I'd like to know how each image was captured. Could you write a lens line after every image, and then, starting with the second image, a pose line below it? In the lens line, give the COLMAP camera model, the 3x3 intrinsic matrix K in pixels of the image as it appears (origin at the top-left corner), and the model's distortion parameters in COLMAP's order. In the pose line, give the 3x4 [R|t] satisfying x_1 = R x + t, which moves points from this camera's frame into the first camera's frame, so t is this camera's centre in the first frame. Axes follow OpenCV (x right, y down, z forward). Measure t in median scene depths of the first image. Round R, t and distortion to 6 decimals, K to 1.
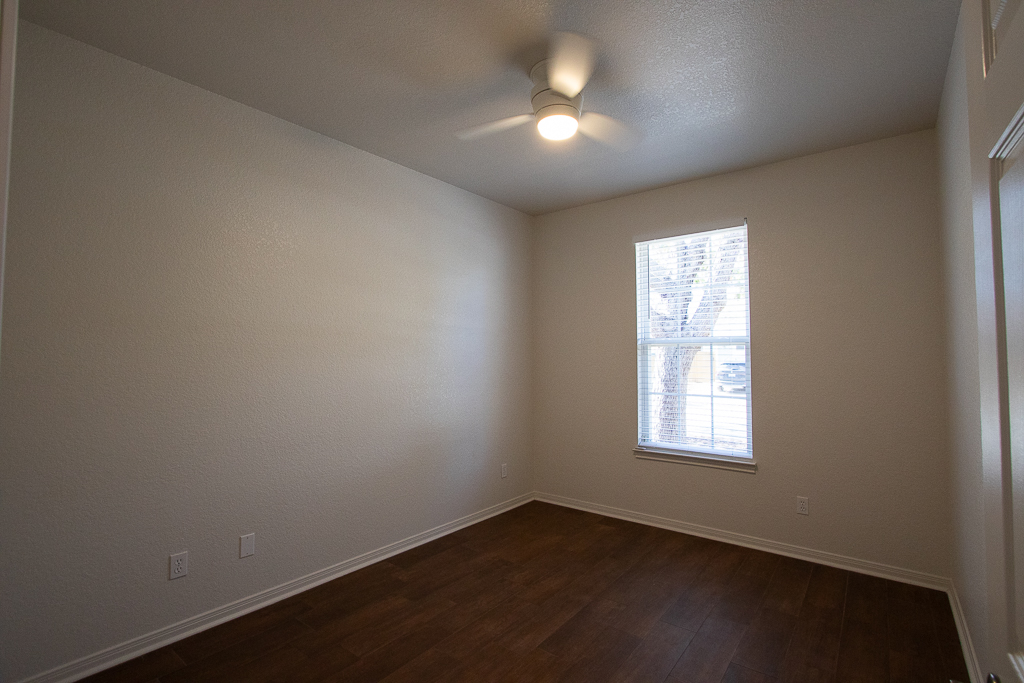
lens RADIAL K [[472.7, 0, 522.6], [0, 472.7, 337.2], [0, 0, 1]] dist [-0.012326, -0.000092]
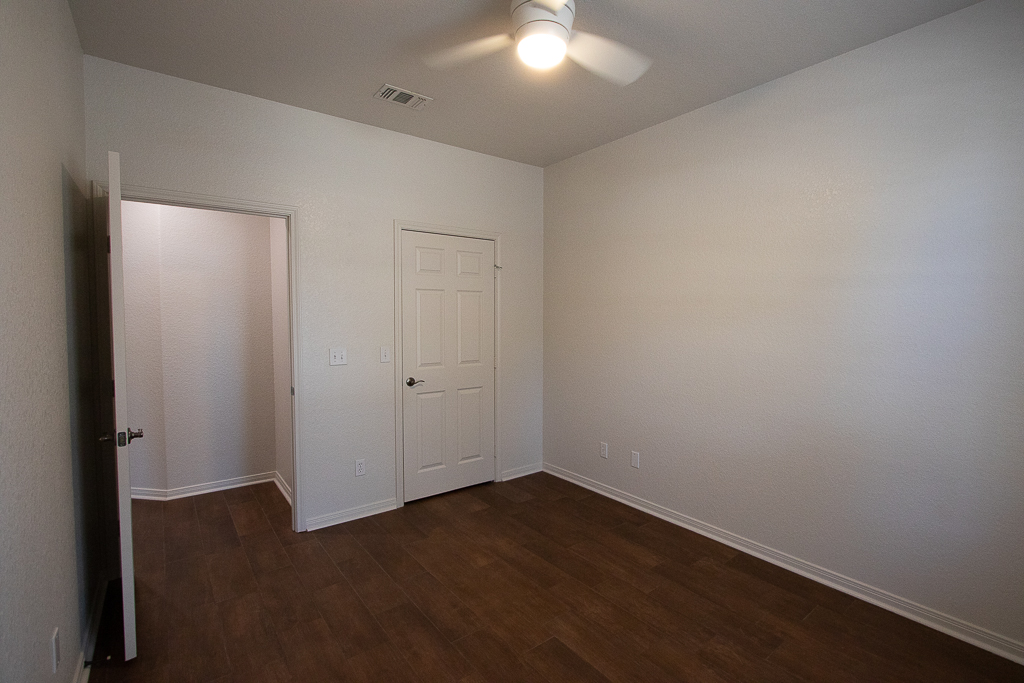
lens RADIAL K [[472.7, 0, 522.6], [0, 472.7, 337.2], [0, 0, 1]] dist [-0.012326, -0.000092]
pose [[-0.267132, 0.031892, -0.963132, 0.783306], [0.035536, 0.999098, 0.023227, 0.050090], [0.963005, -0.028021, -0.268024, 1.041296]]
